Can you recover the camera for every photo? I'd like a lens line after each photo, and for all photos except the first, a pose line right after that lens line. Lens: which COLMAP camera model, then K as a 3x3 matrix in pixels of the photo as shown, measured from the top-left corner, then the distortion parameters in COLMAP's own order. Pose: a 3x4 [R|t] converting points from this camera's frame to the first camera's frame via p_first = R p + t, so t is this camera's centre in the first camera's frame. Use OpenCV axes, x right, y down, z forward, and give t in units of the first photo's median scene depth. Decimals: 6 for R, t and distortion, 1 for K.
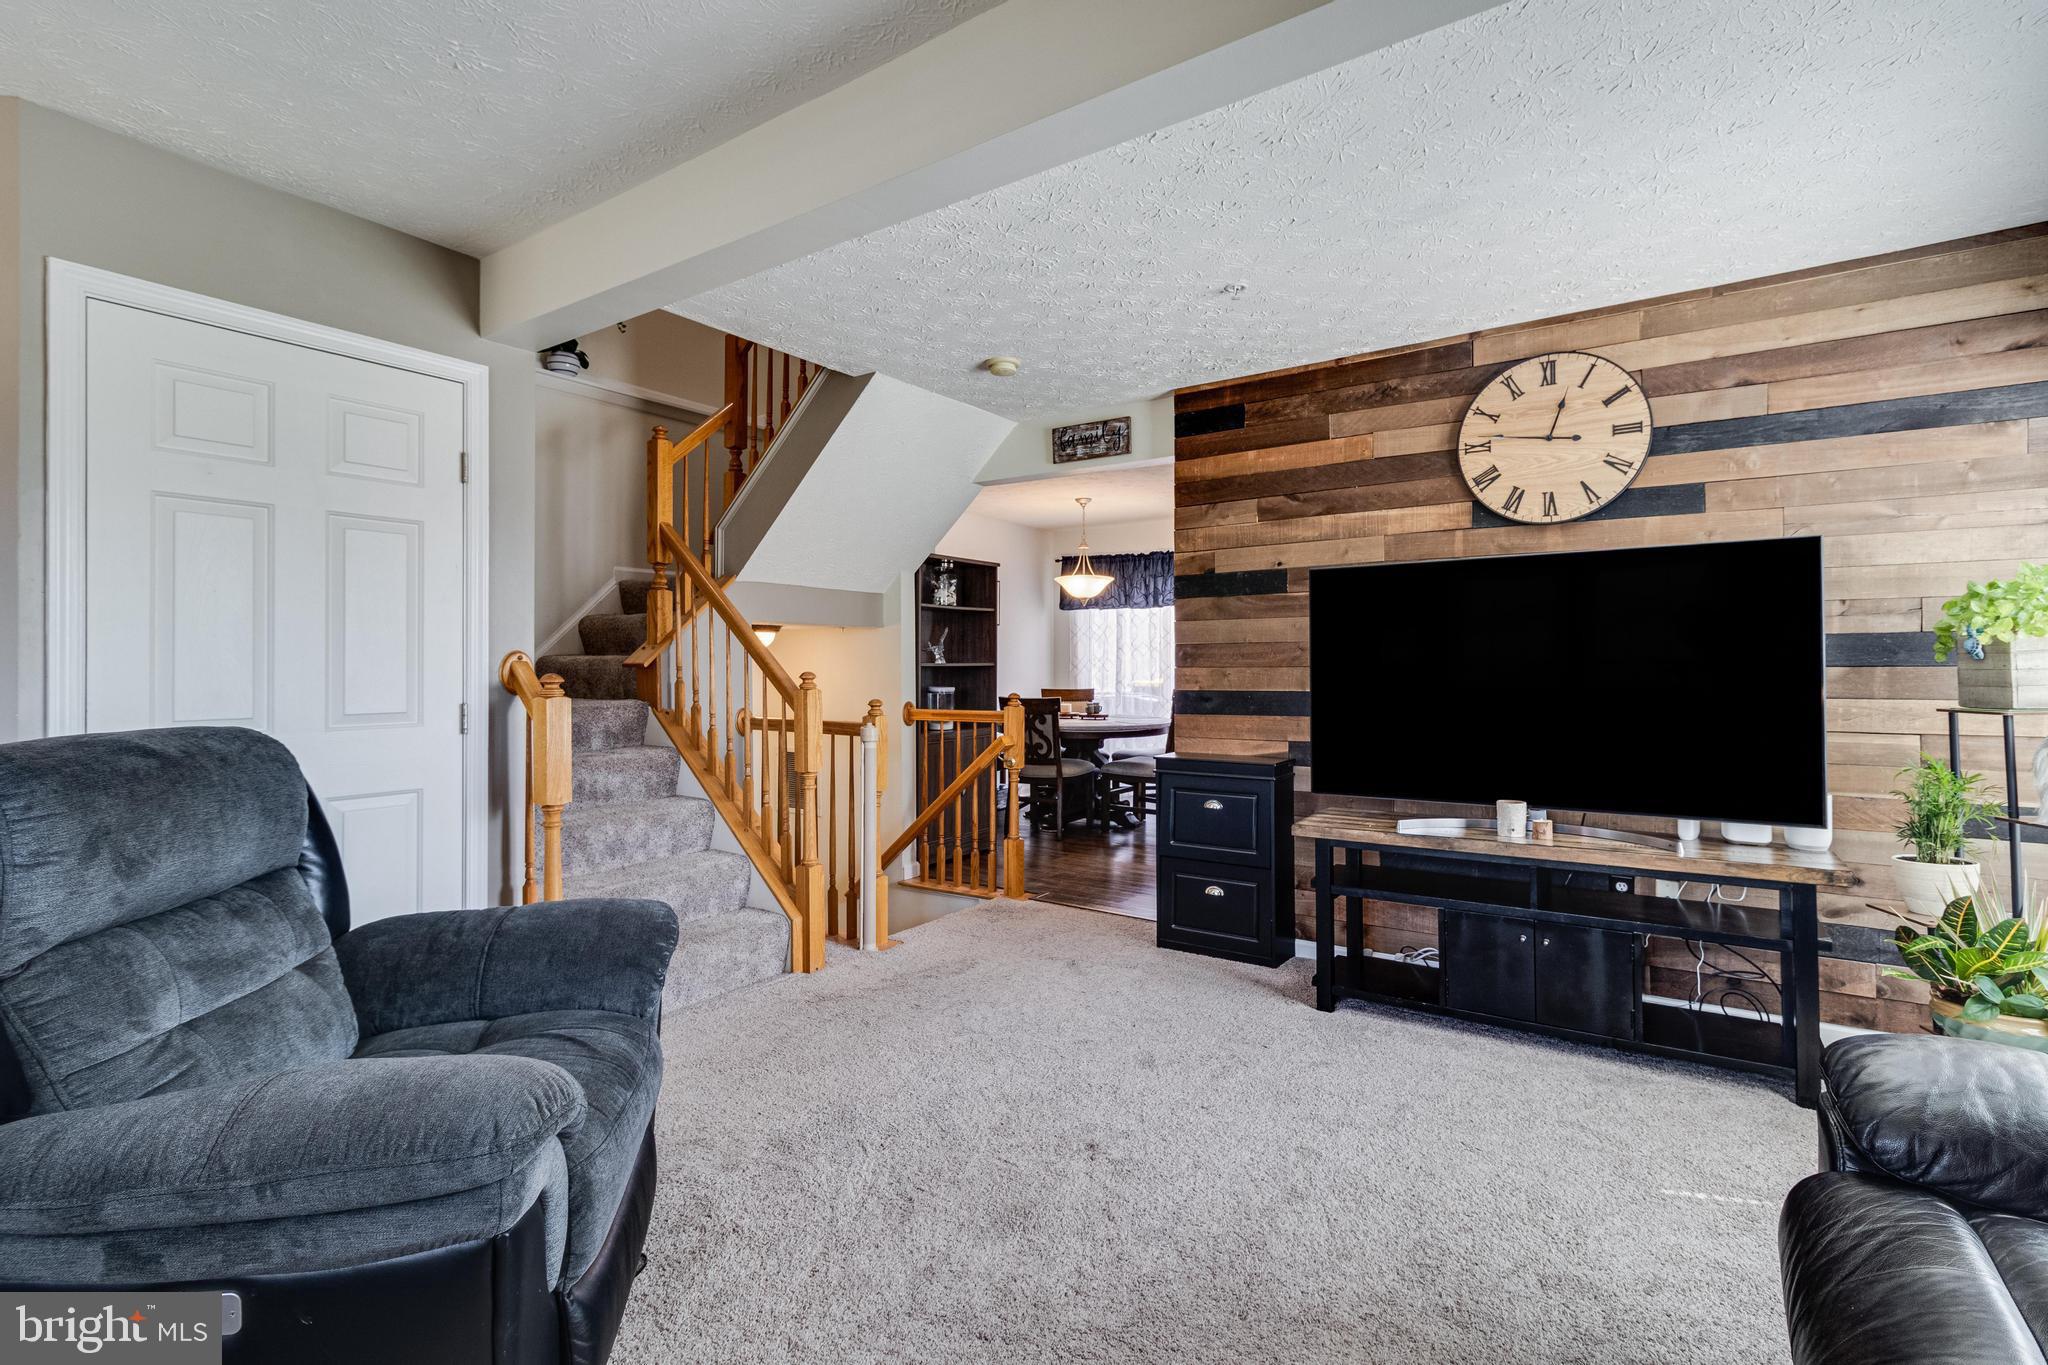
lens RADIAL K [[933.2, 0, 1032.8], [0, 933.2, 664.7], [0, 0, 1]] dist [0.003684, 0.000218]
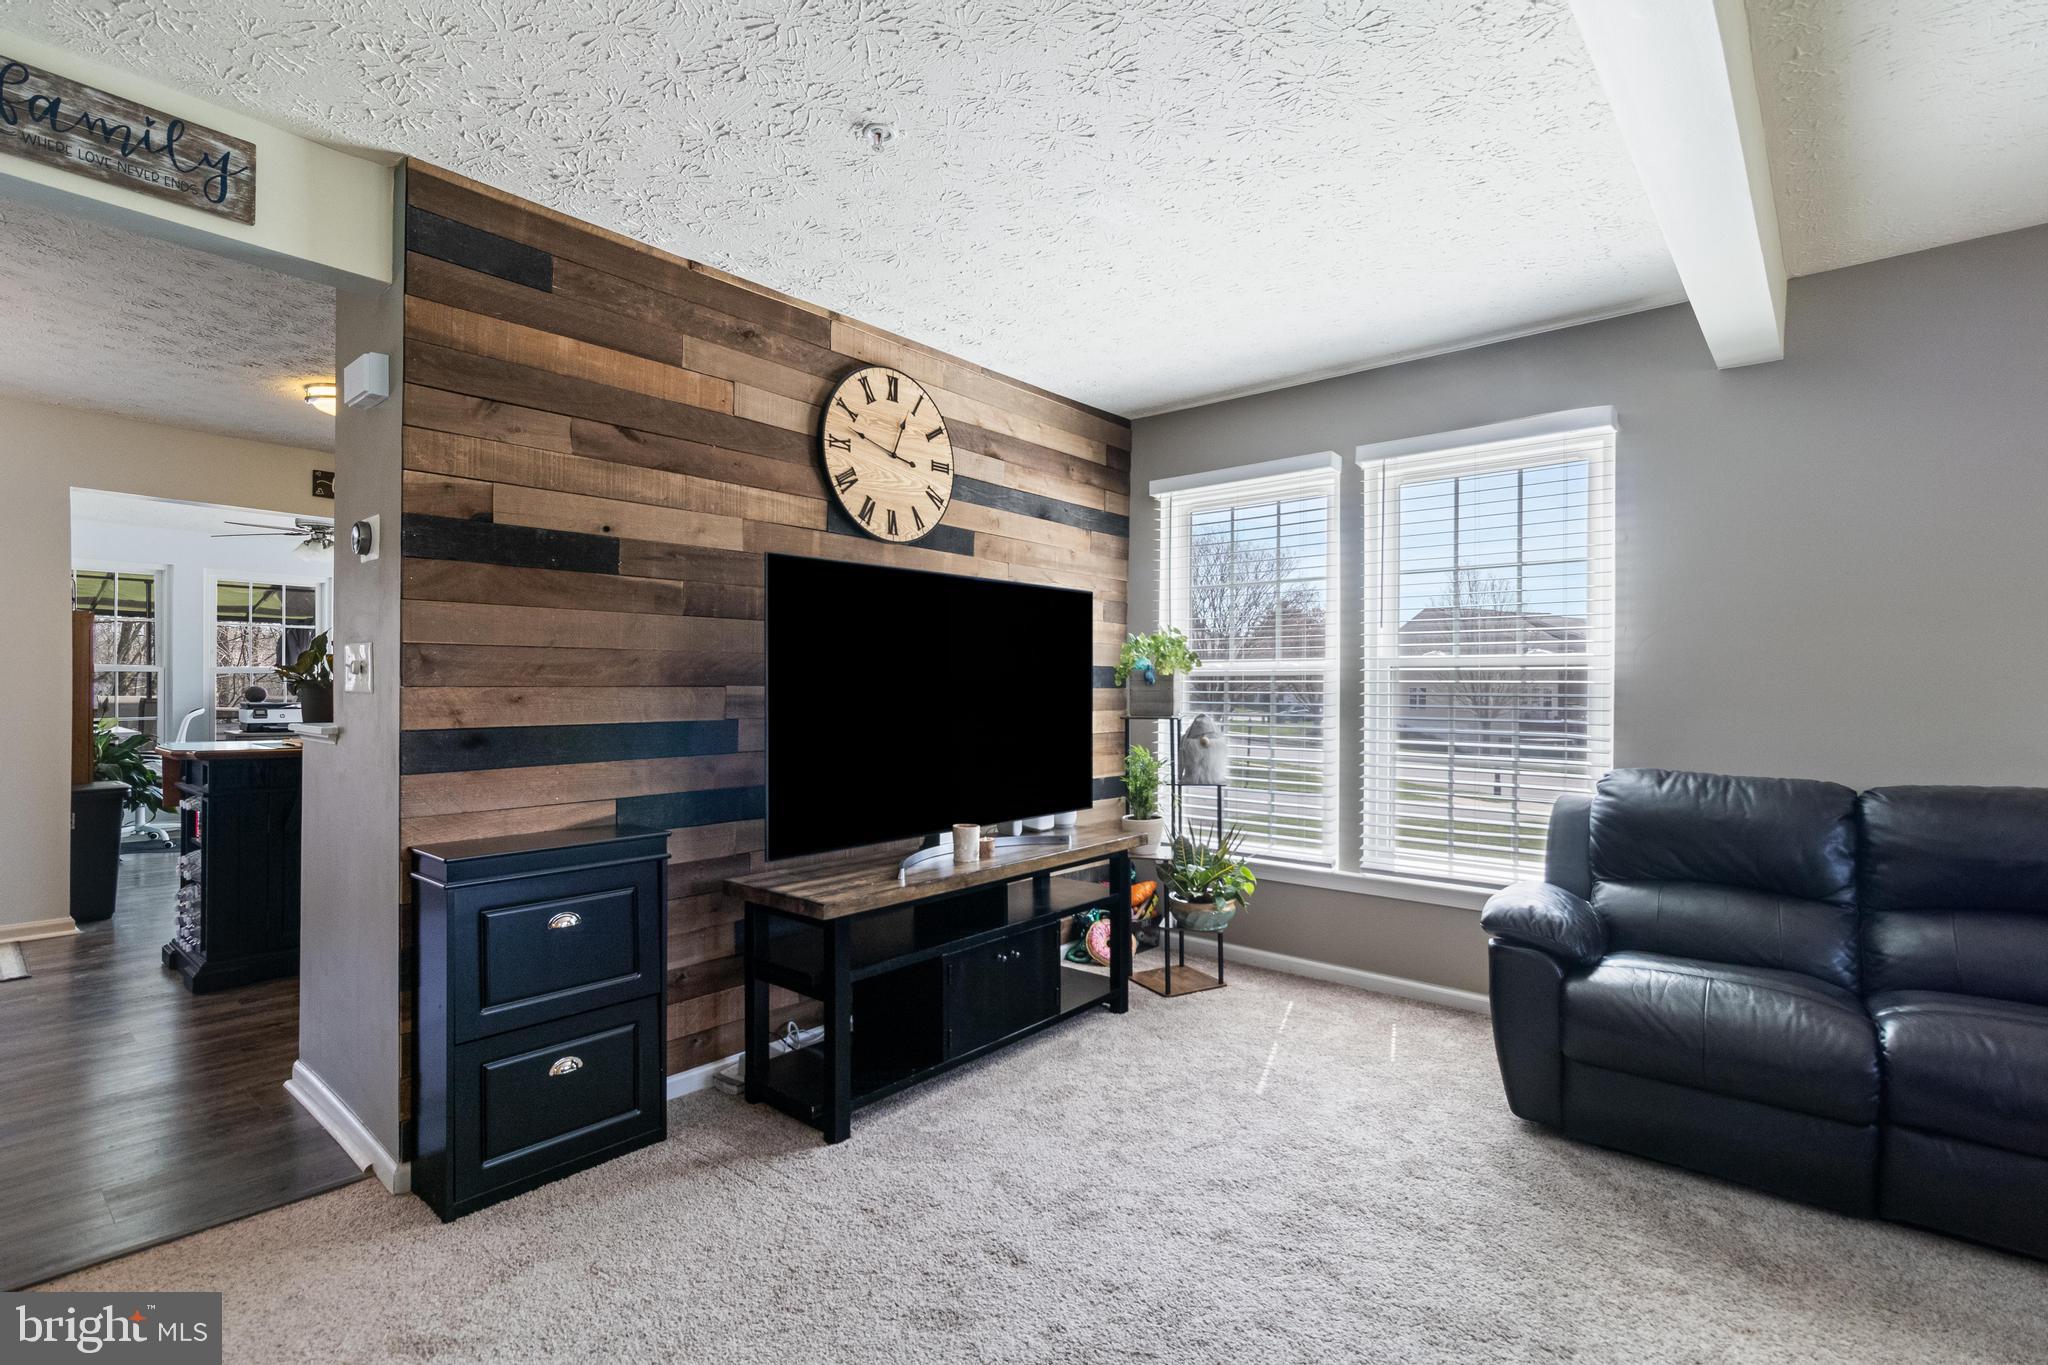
lens RADIAL K [[956.6, 0, 1020.7], [0, 956.6, 691.9], [0, 0, 1]] dist [0.001883, 0.000022]
pose [[0.116375, -0.002503, 0.993202, -0.356658], [-0.007811, 0.999964, 0.003436, 0.001656], [-0.993175, -0.008158, 0.116351, 0.615952]]
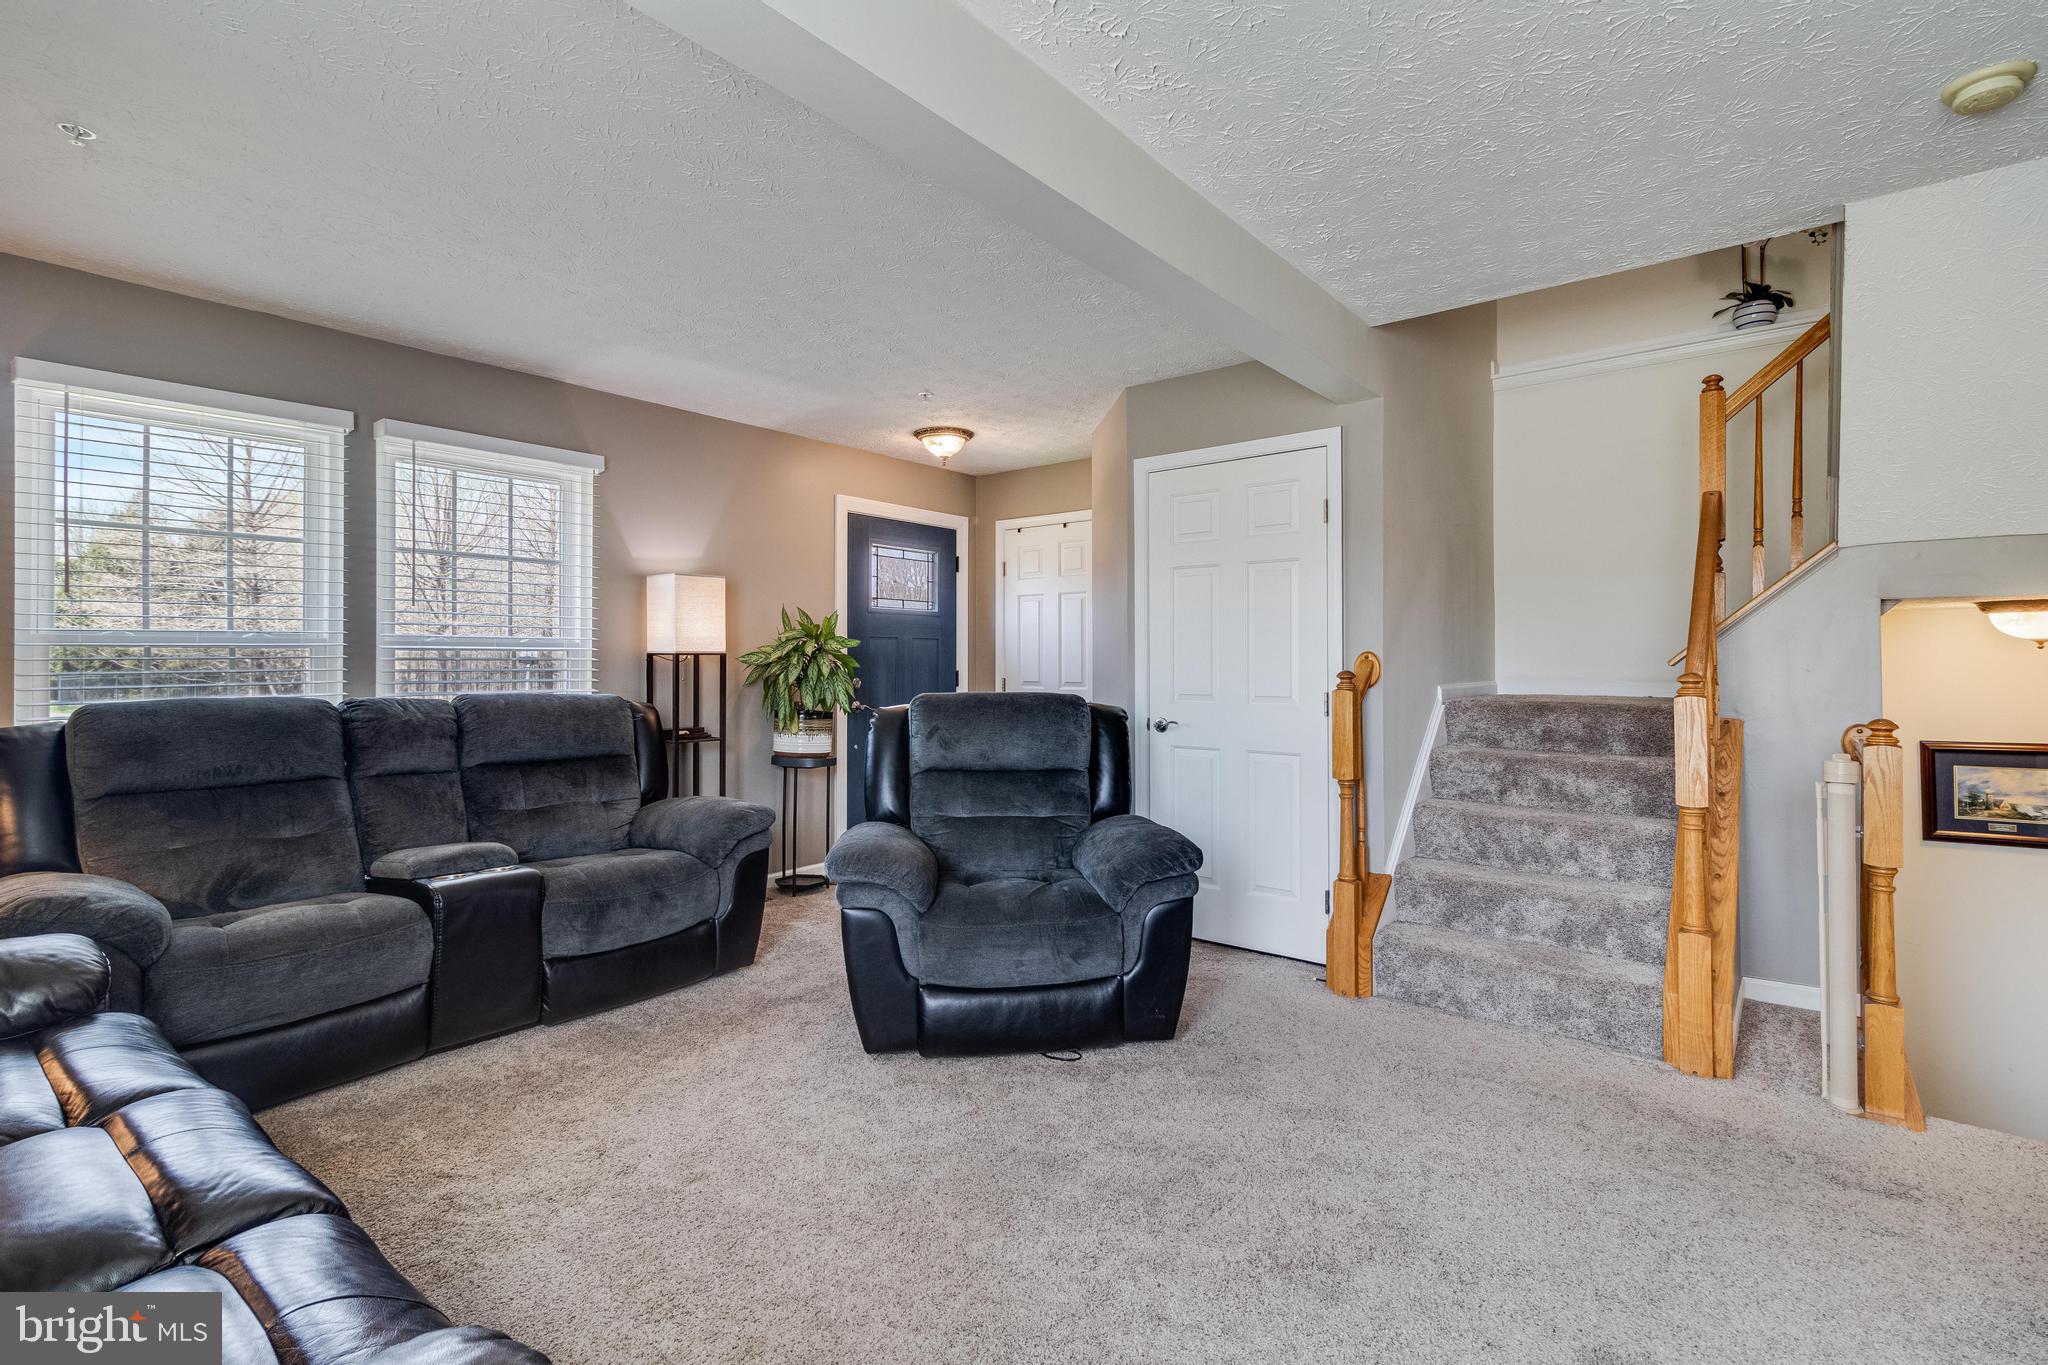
lens RADIAL K [[960.3, 0, 1028.1], [0, 960.3, 659.1], [0, 0, 1]] dist [0.004601, 0.000889]
pose [[-0.076839, -0.004593, -0.997033, 0.517099], [-0.001156, 0.999989, -0.004517, 0.001456], [0.997043, 0.000805, -0.076844, 0.481585]]
